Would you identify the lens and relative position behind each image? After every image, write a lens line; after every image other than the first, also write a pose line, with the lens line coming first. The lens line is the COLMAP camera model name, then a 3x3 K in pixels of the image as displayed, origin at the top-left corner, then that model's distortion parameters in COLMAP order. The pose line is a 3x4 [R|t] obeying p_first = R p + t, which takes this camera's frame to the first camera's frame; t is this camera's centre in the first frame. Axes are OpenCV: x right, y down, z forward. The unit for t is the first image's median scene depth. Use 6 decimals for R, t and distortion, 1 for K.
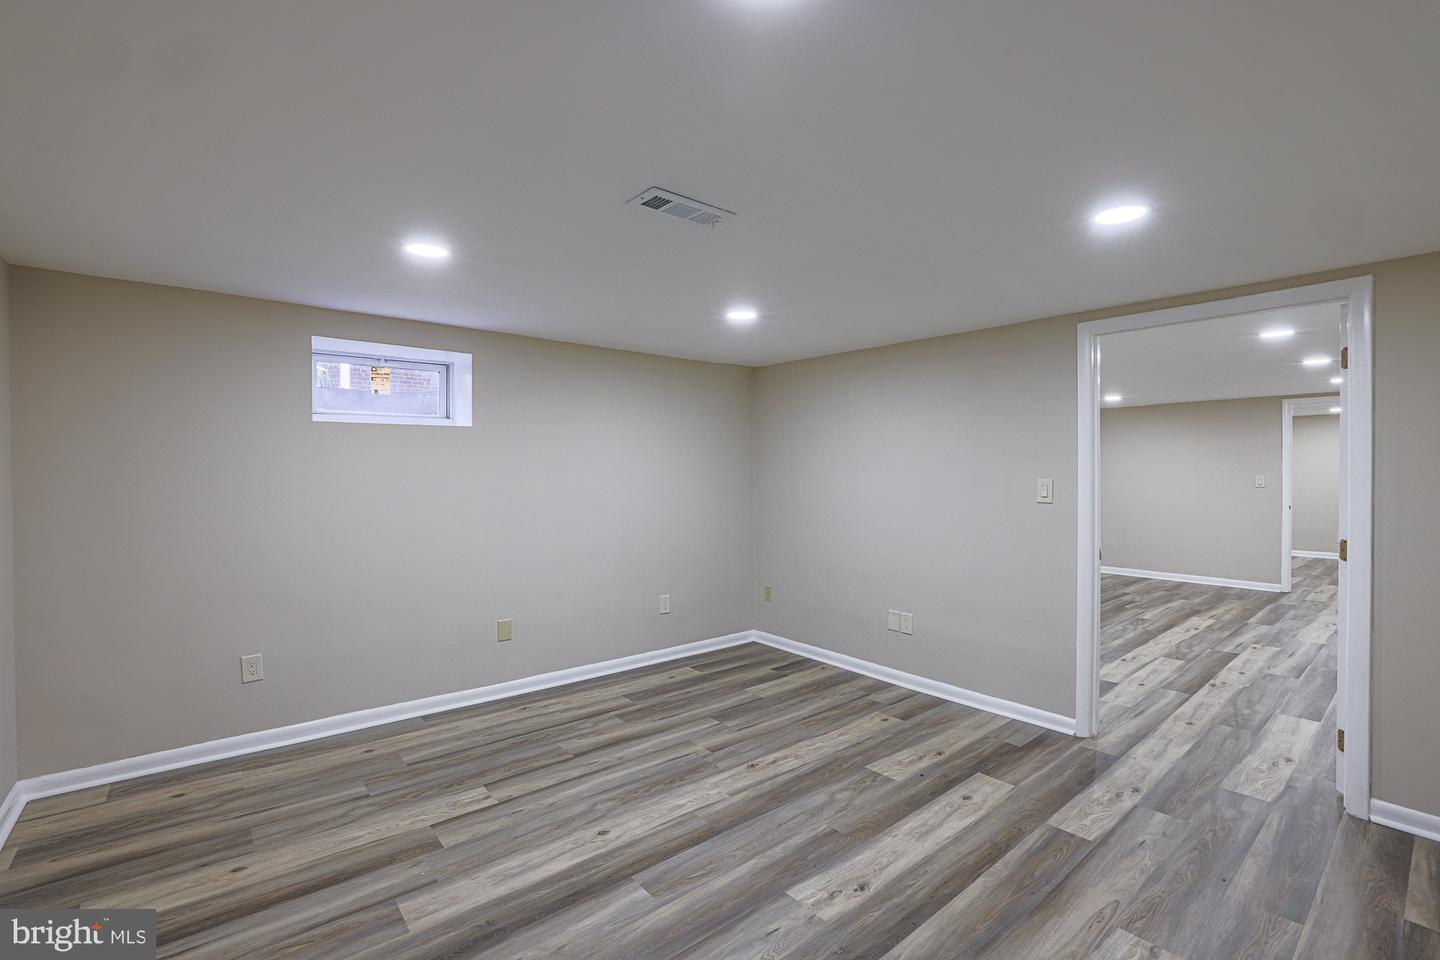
lens RADIAL K [[625.2, 0, 692.3], [0, 625.2, 468.3], [0, 0, 1]] dist [-0.035006, 0.014298]
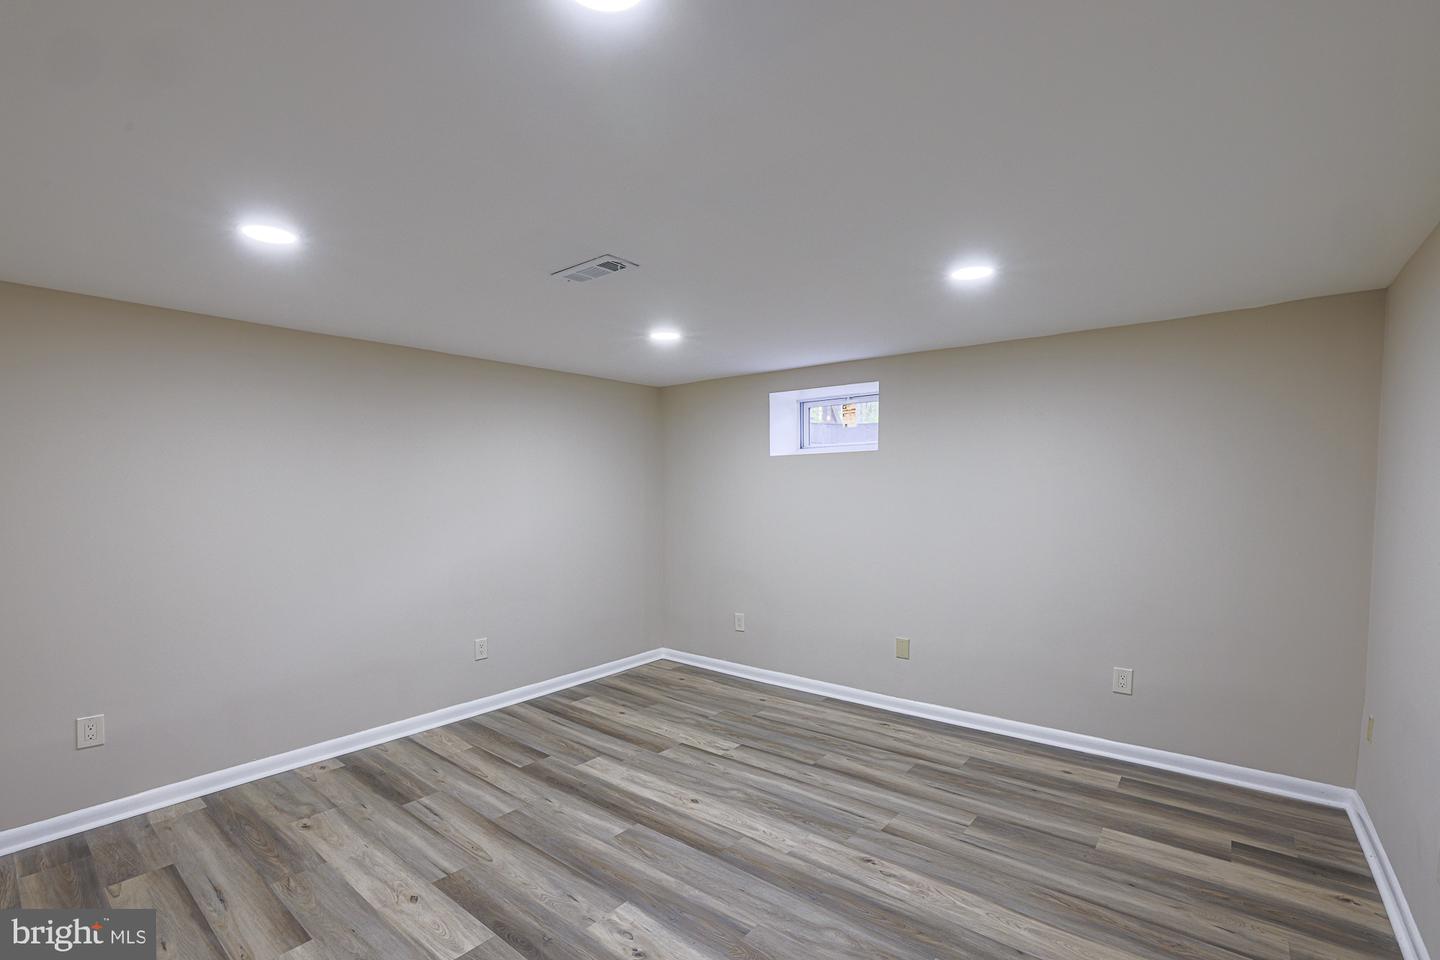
lens RADIAL K [[620.3, 0, 714.6], [0, 620.3, 475.0], [0, 0, 1]] dist [-0.050337, 0.021851]
pose [[0.236615, -0.027883, -0.971203, 0.811773], [0.008888, 0.999608, -0.026533, 0.005364], [0.971563, -0.002354, 0.236770, 0.620275]]
